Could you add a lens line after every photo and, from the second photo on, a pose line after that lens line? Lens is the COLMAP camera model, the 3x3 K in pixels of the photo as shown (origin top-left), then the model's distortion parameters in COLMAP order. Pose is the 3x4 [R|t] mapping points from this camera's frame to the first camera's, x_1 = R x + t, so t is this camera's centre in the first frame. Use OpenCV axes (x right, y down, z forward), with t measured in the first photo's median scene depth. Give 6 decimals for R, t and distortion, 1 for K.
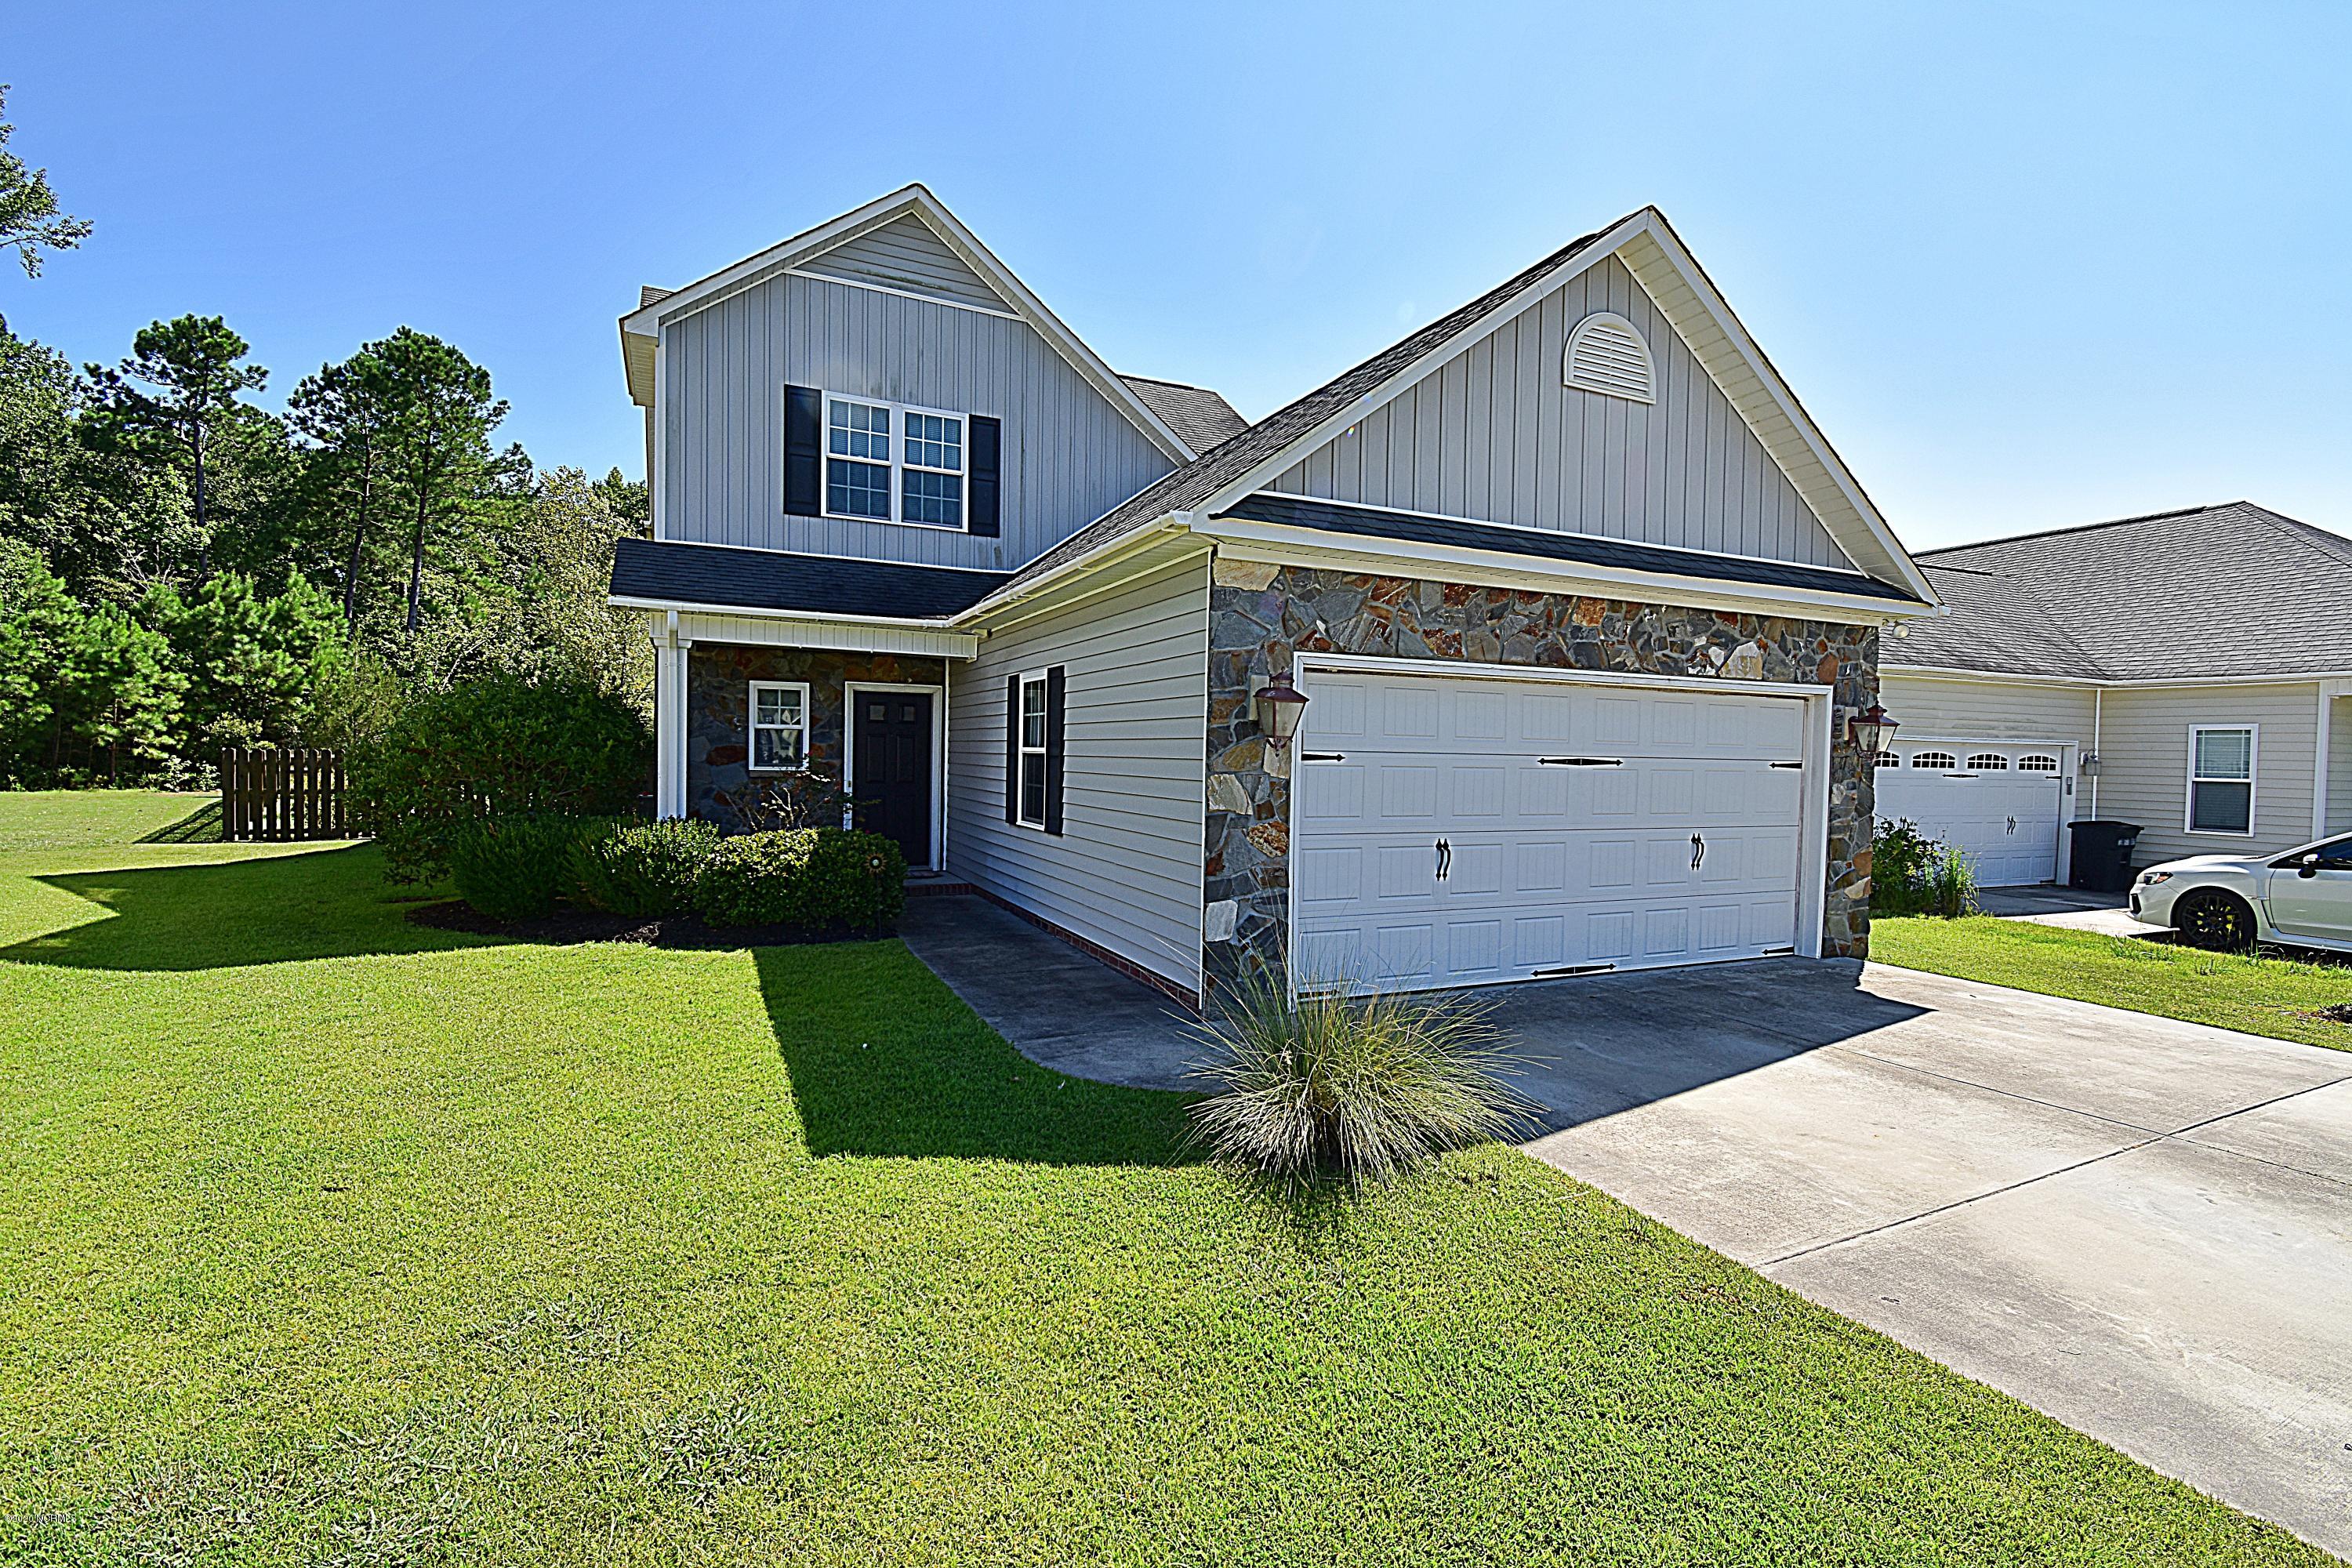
lens RADIAL K [[1047.5, 0, 1184.5], [0, 1047.5, 789.8], [0, 0, 1]] dist [0.014502, -0.018669]
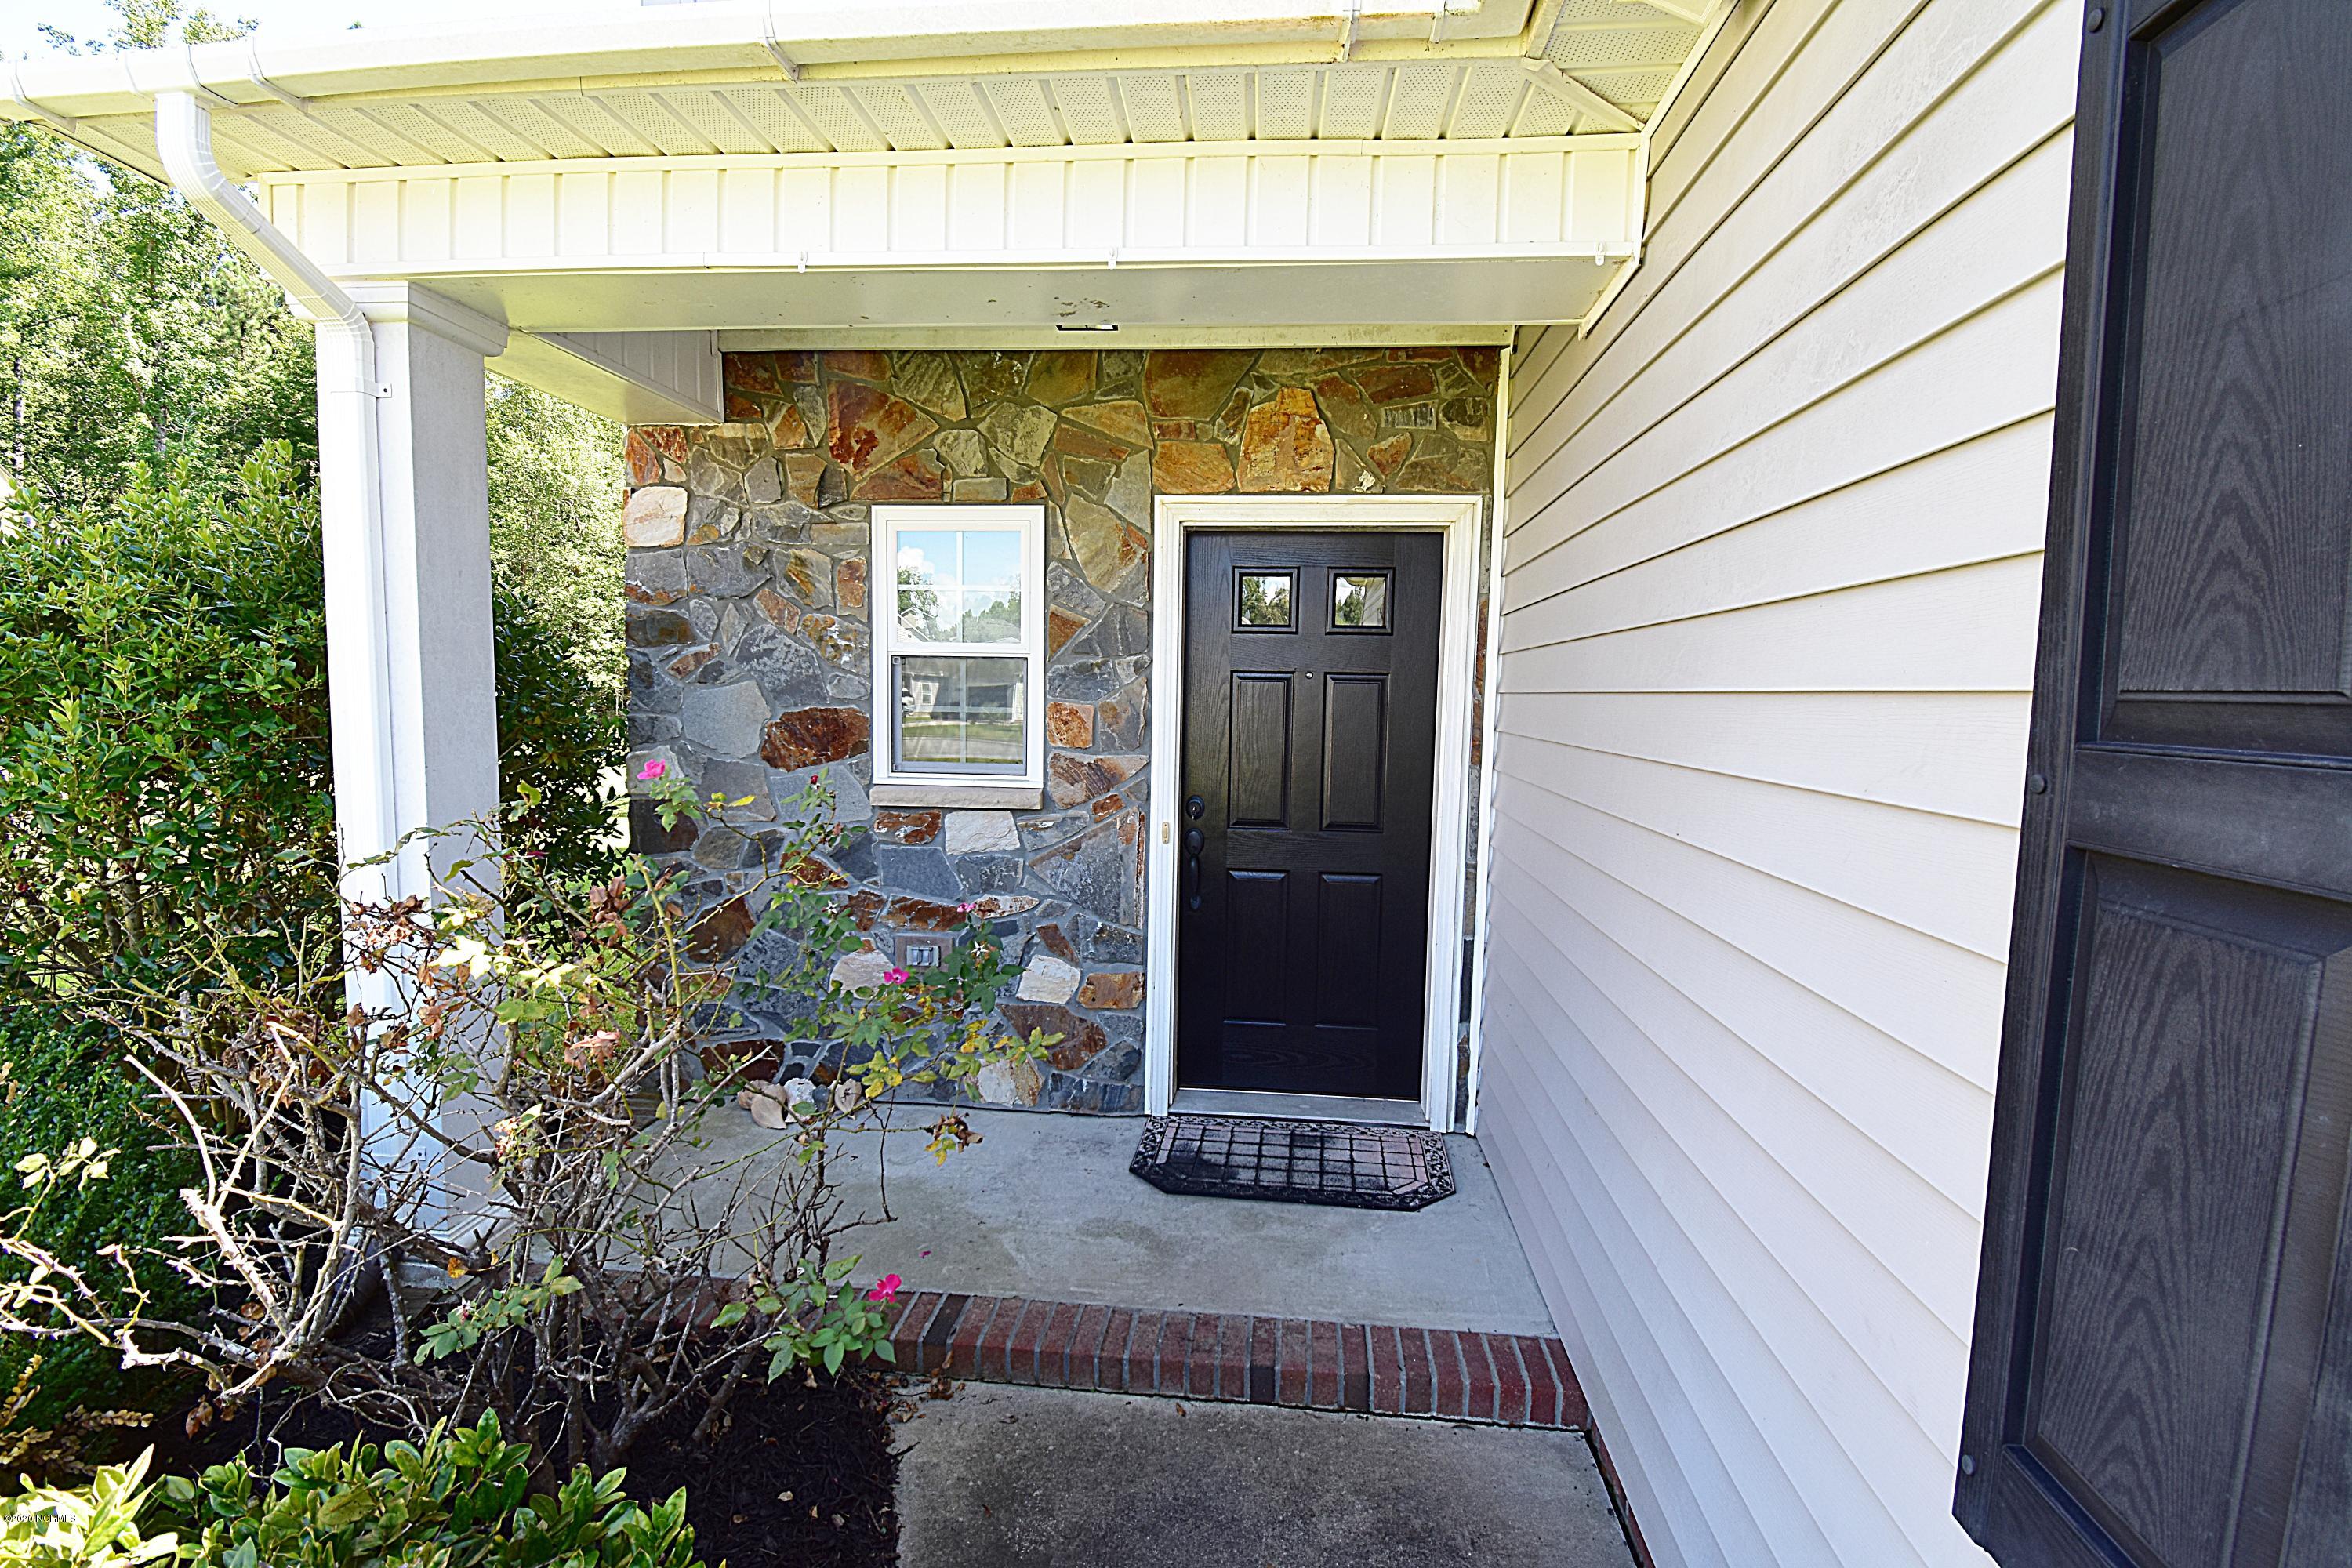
lens RADIAL K [[1047.5, 0, 1181.6], [0, 1047.5, 787.0], [0, 0, 1]] dist [0.014502, -0.018669]
pose [[0.856305, 0.046925, -0.514334, -0.147763], [-0.021686, 0.998252, 0.054971, -0.034139], [0.516014, -0.035918, 0.855827, 0.695115]]
